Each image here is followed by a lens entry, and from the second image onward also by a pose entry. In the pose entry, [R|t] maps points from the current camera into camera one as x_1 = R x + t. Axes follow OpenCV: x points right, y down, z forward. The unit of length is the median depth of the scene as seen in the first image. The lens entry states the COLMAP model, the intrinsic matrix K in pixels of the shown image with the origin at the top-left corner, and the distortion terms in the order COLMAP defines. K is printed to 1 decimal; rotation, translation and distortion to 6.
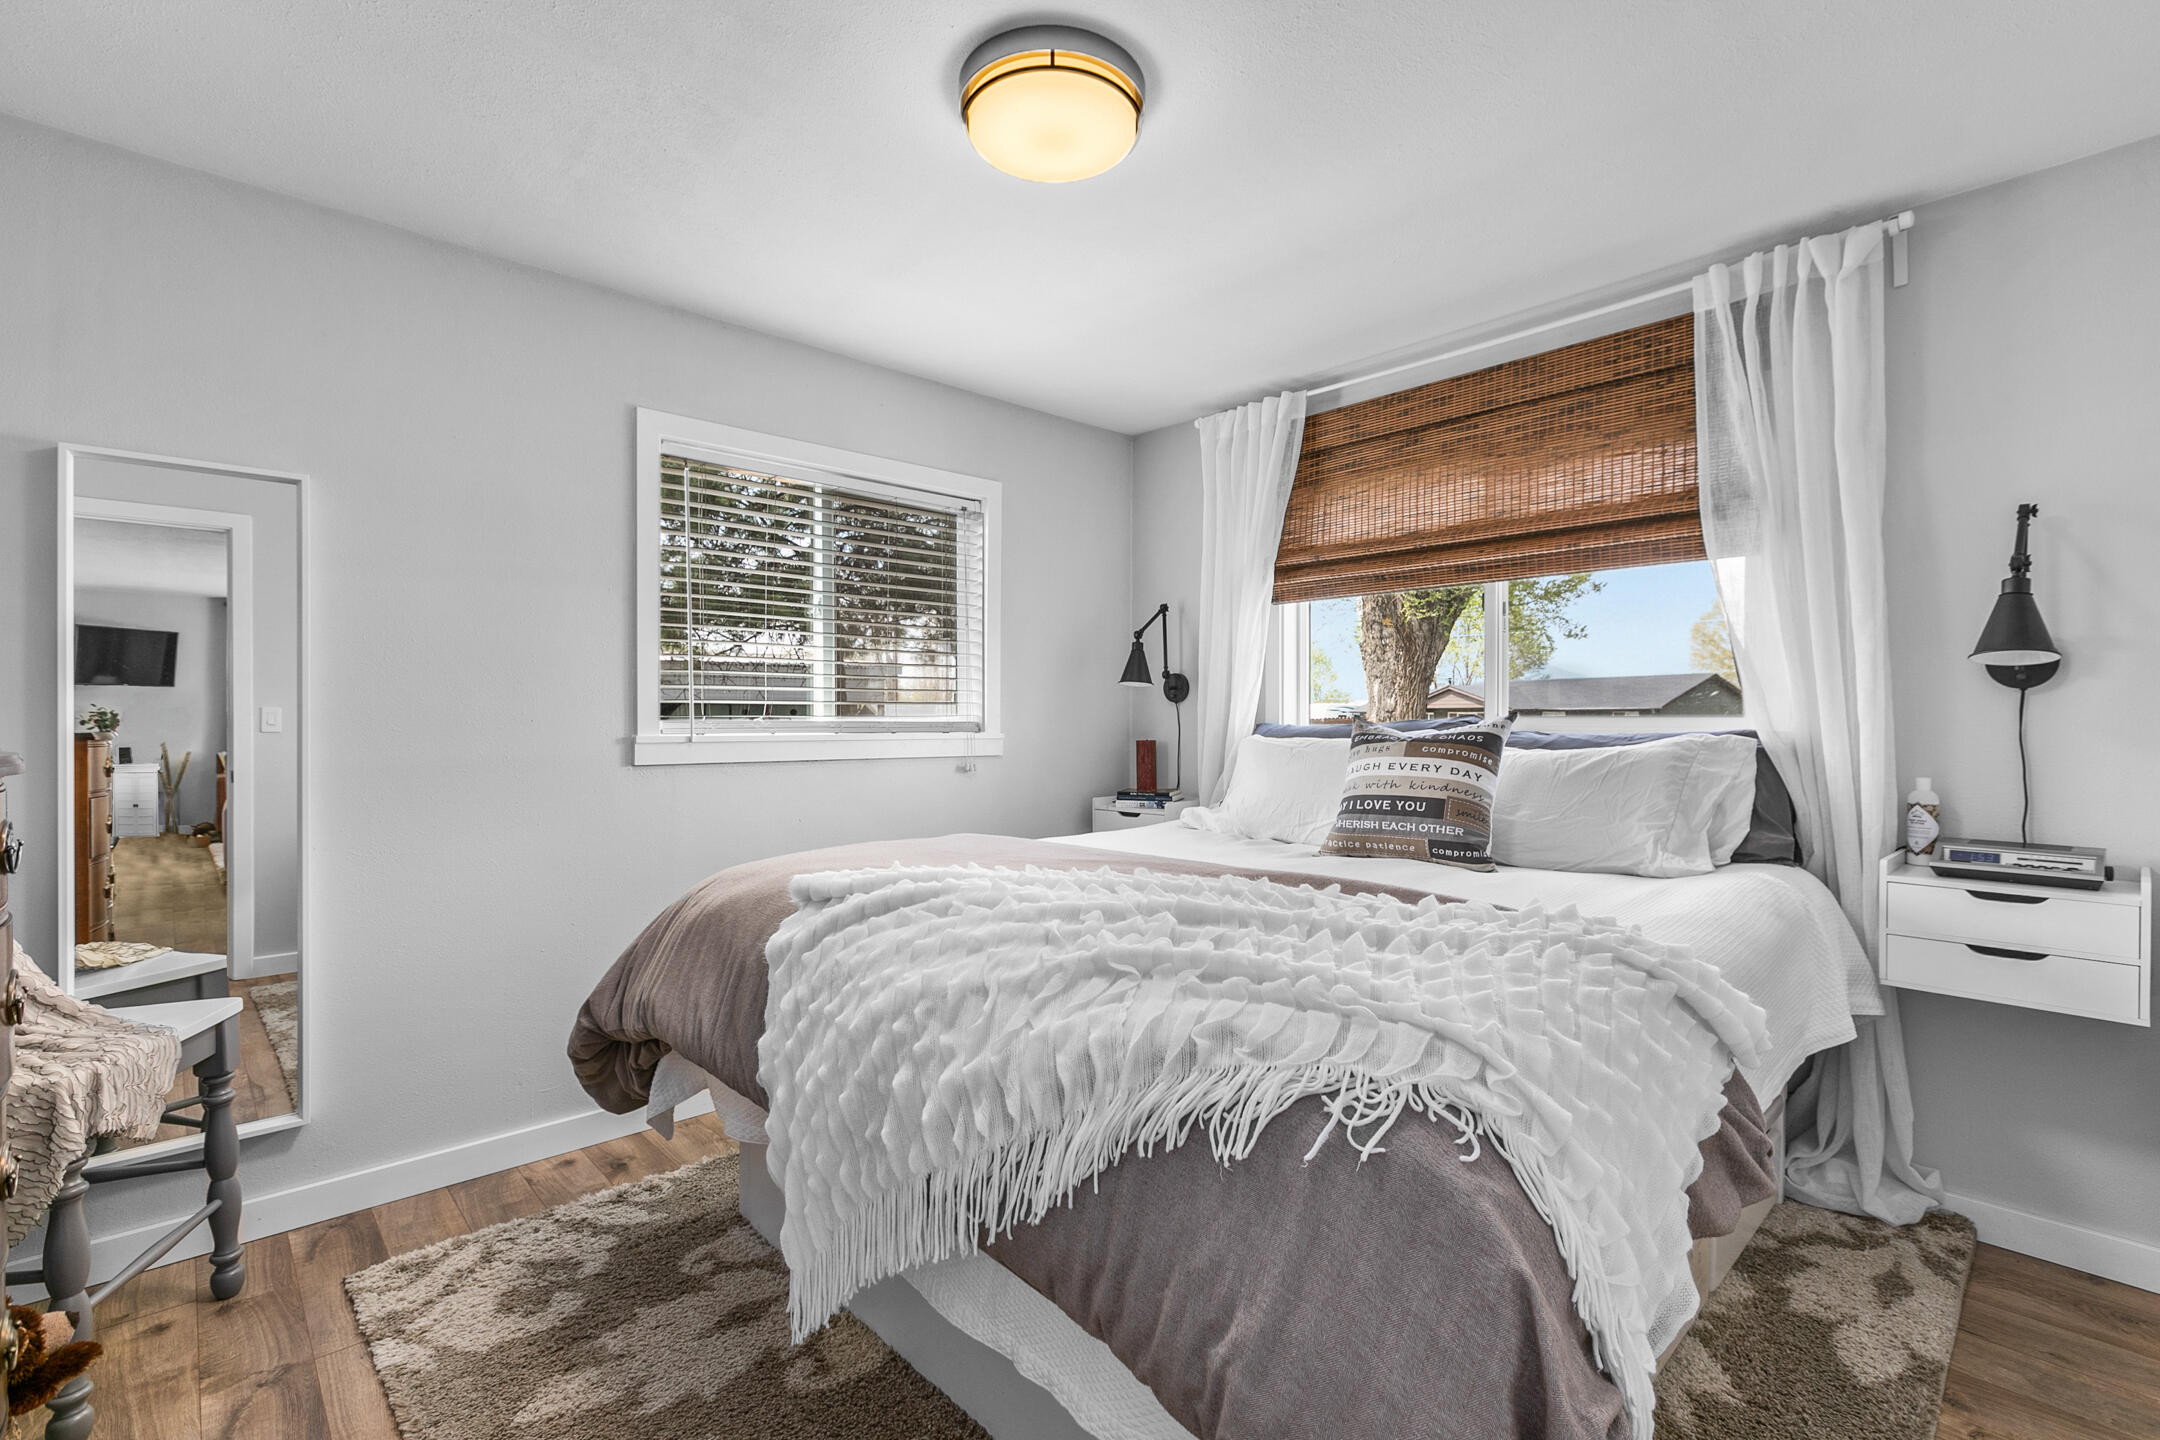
lens RADIAL K [[971.9, 0, 1079.9], [0, 971.9, 719.1], [0, 0, 1]] dist [0.001422, 0.000541]
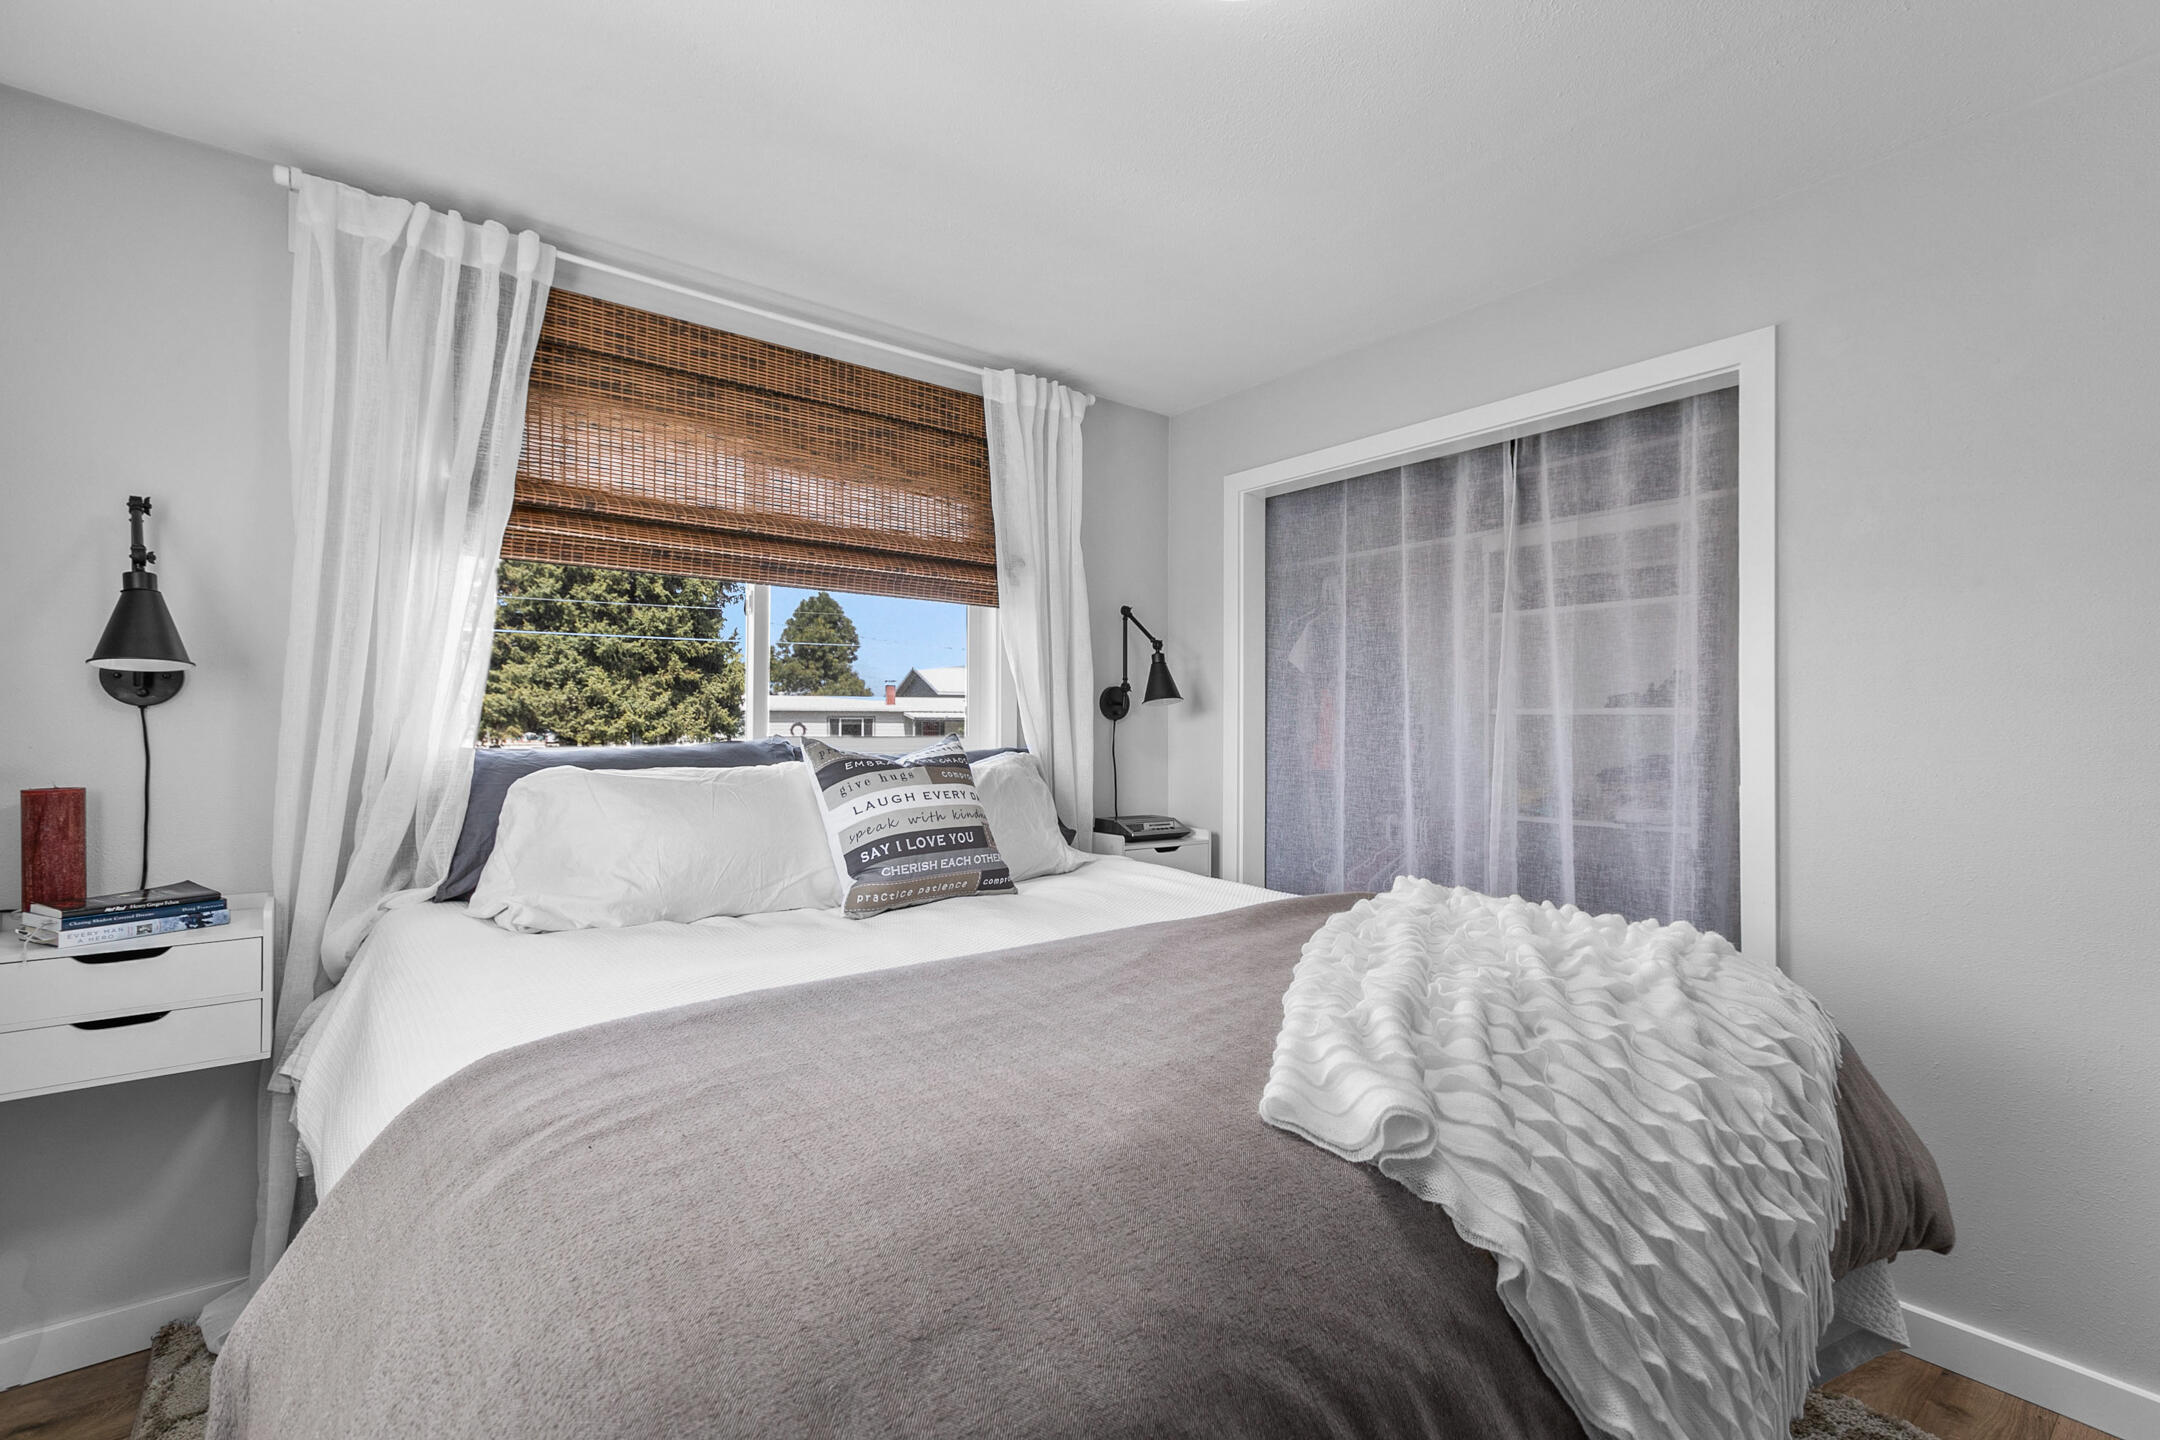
lens RADIAL K [[971.9, 0, 1082.8], [0, 971.9, 716.6], [0, 0, 1]] dist [0.001422, 0.000541]
pose [[0.082382, 0.014789, 0.996491, -0.505954], [-0.006374, 0.999877, -0.014312, -0.010585], [-0.996580, -0.005172, 0.082467, 0.735016]]
